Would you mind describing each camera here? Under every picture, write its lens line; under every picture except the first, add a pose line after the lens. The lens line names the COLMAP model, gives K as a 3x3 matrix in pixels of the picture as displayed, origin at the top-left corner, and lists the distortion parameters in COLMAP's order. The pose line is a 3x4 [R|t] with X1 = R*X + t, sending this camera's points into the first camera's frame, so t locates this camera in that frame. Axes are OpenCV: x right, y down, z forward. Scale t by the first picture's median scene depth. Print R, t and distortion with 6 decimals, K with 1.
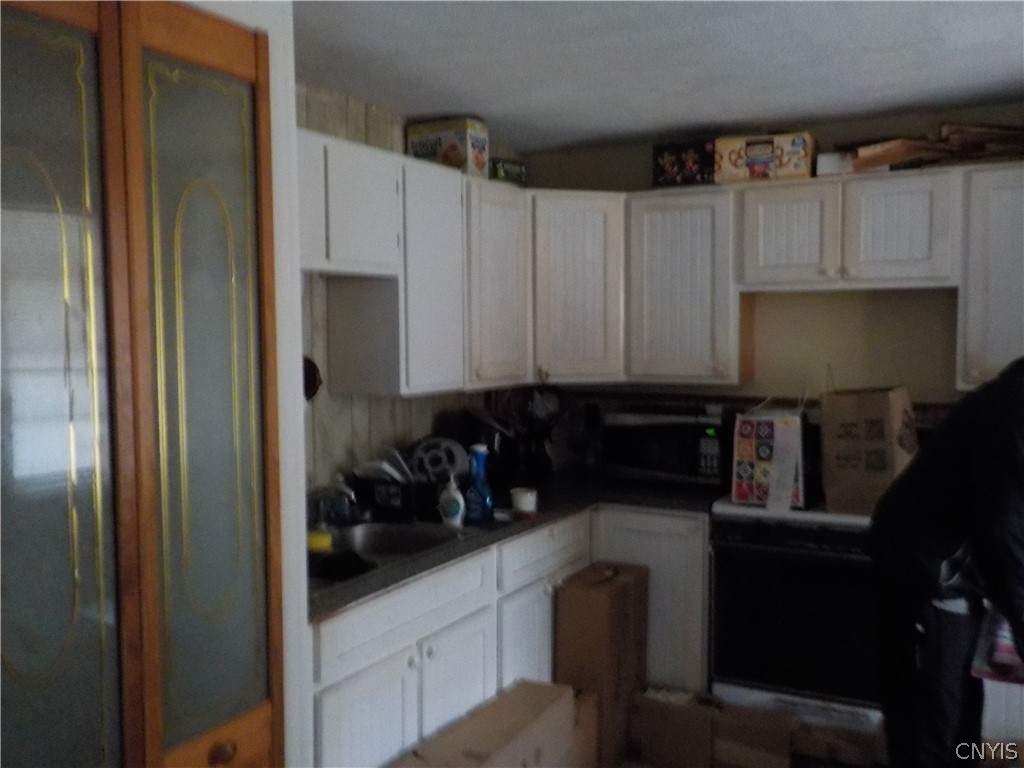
lens RADIAL K [[949.4, 0, 512.0], [0, 949.4, 384.0], [0, 0, 1]] dist [0.011221, 0.009077]
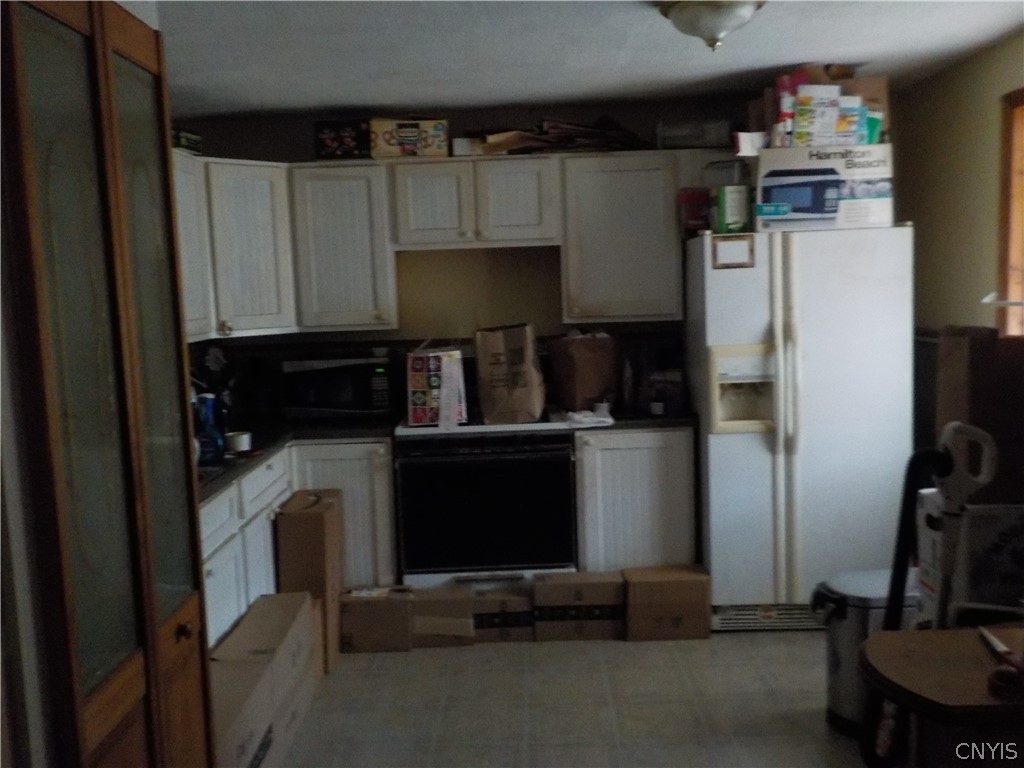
lens RADIAL K [[949.4, 0, 512.0], [0, 949.4, 384.0], [0, 0, 1]] dist [0.011221, 0.009077]
pose [[0.874697, -0.075492, 0.478754, -0.226716], [0.056837, 0.996956, 0.053362, 0.014387], [-0.481326, -0.019464, 0.876326, -0.120501]]
